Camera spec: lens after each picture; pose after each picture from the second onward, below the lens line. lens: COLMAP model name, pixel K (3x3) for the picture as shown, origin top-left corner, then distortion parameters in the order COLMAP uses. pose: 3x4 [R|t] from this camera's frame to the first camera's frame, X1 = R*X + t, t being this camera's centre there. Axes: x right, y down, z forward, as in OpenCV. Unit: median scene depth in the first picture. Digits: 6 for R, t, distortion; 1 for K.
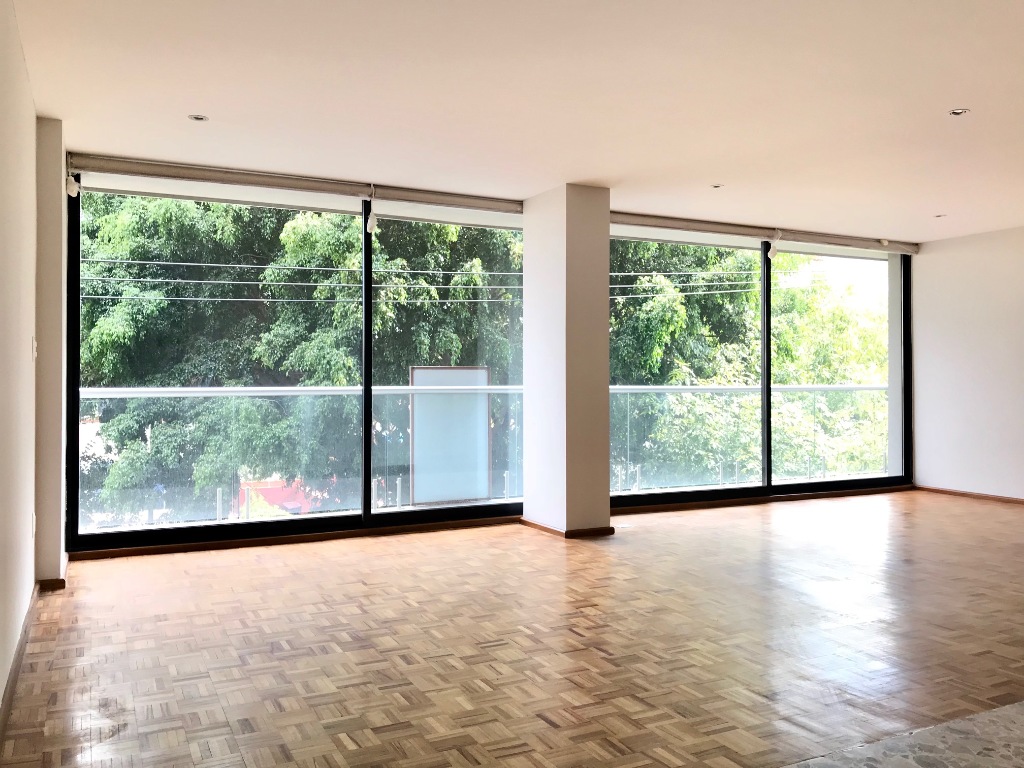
lens RADIAL K [[839.6, 0, 512.0], [0, 839.6, 384.0], [0, 0, 1]] dist [0.008391, 0.004866]
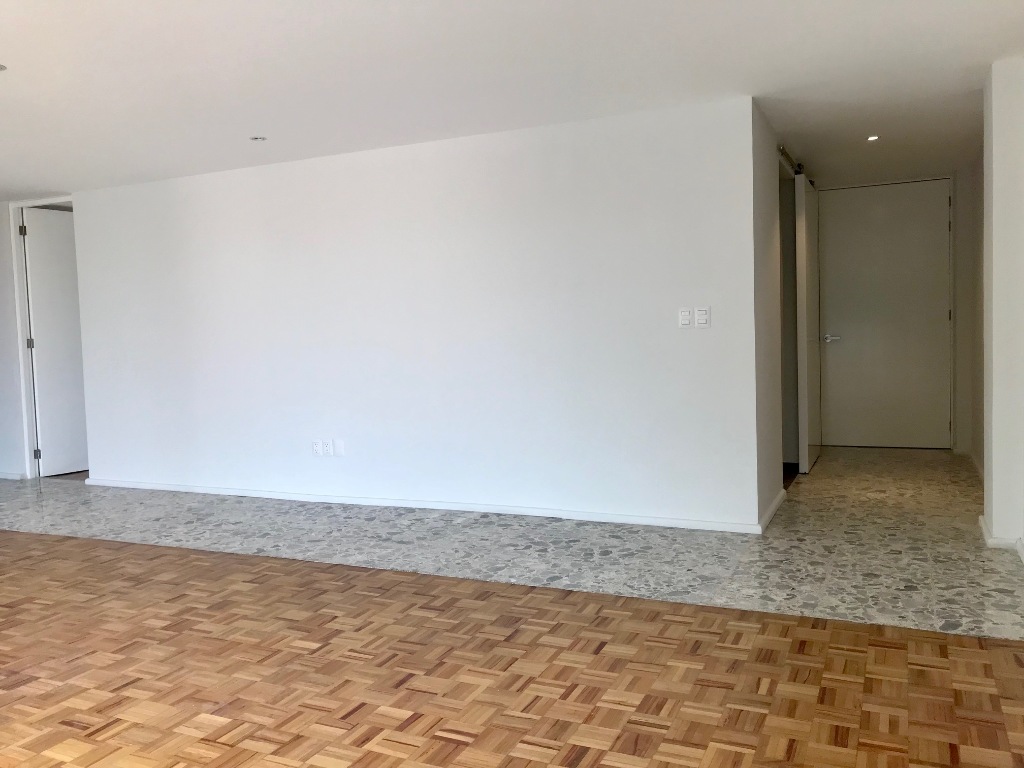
lens RADIAL K [[839.6, 0, 512.0], [0, 839.6, 384.0], [0, 0, 1]] dist [0.008391, 0.004866]
pose [[-0.624731, -0.029806, 0.780271, -0.754495], [0.033547, 0.997324, 0.064957, -0.046503], [-0.780119, 0.066756, -0.622059, 1.728140]]
